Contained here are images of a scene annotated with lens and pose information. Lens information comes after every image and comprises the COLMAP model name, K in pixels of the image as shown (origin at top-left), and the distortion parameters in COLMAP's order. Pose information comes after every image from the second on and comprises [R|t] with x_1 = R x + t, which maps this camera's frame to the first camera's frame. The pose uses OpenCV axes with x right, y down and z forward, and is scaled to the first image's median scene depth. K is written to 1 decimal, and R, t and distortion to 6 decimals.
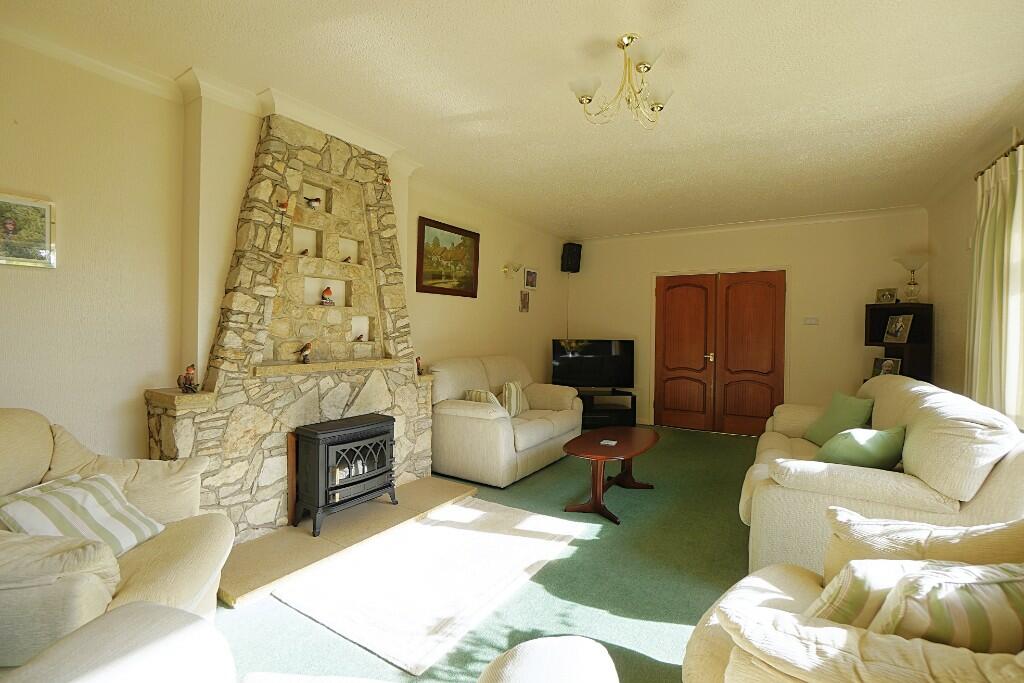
lens RADIAL K [[454.5, 0, 510.9], [0, 454.5, 343.2], [0, 0, 1]] dist [-0.046704, 0.010997]
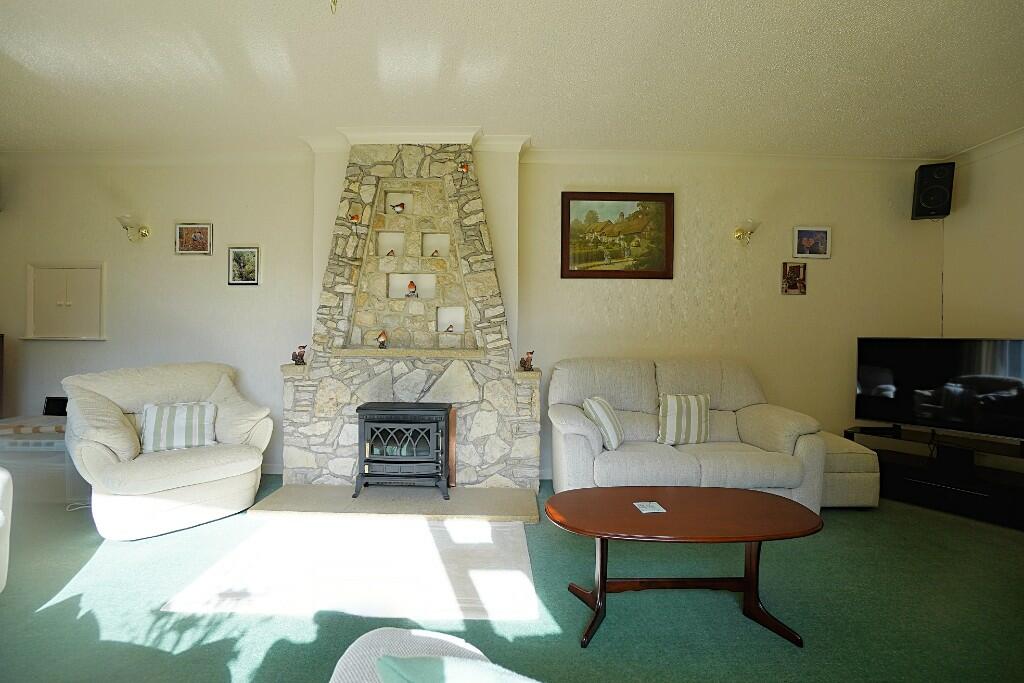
lens RADIAL K [[454.5, 0, 509.6], [0, 454.5, 341.2], [0, 0, 1]] dist [-0.046704, 0.010997]
pose [[0.541435, 0.004944, -0.840728, 0.650810], [-0.025102, 0.999632, -0.010287, 0.026870], [0.840368, 0.026674, 0.541360, 0.605171]]
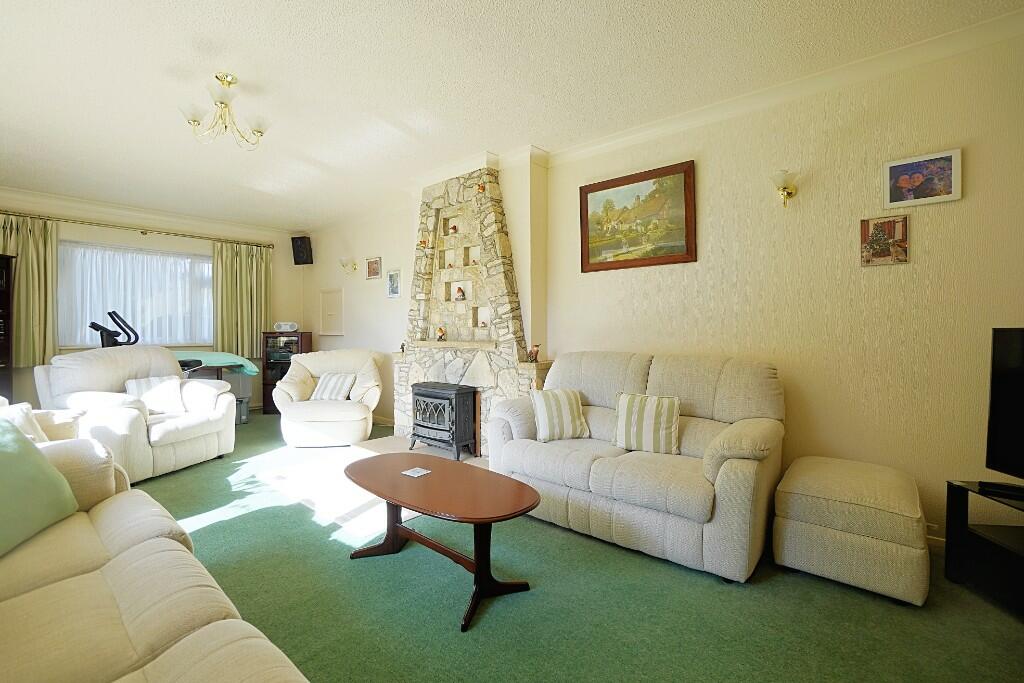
lens RADIAL K [[454.5, 0, 505.1], [0, 454.5, 341.1], [0, 0, 1]] dist [-0.046704, 0.010997]
pose [[-0.155189, 0.008270, -0.987850, 0.934487], [-0.032415, 0.999384, 0.013459, 0.016215], [0.987353, 0.034110, -0.154826, 1.352320]]
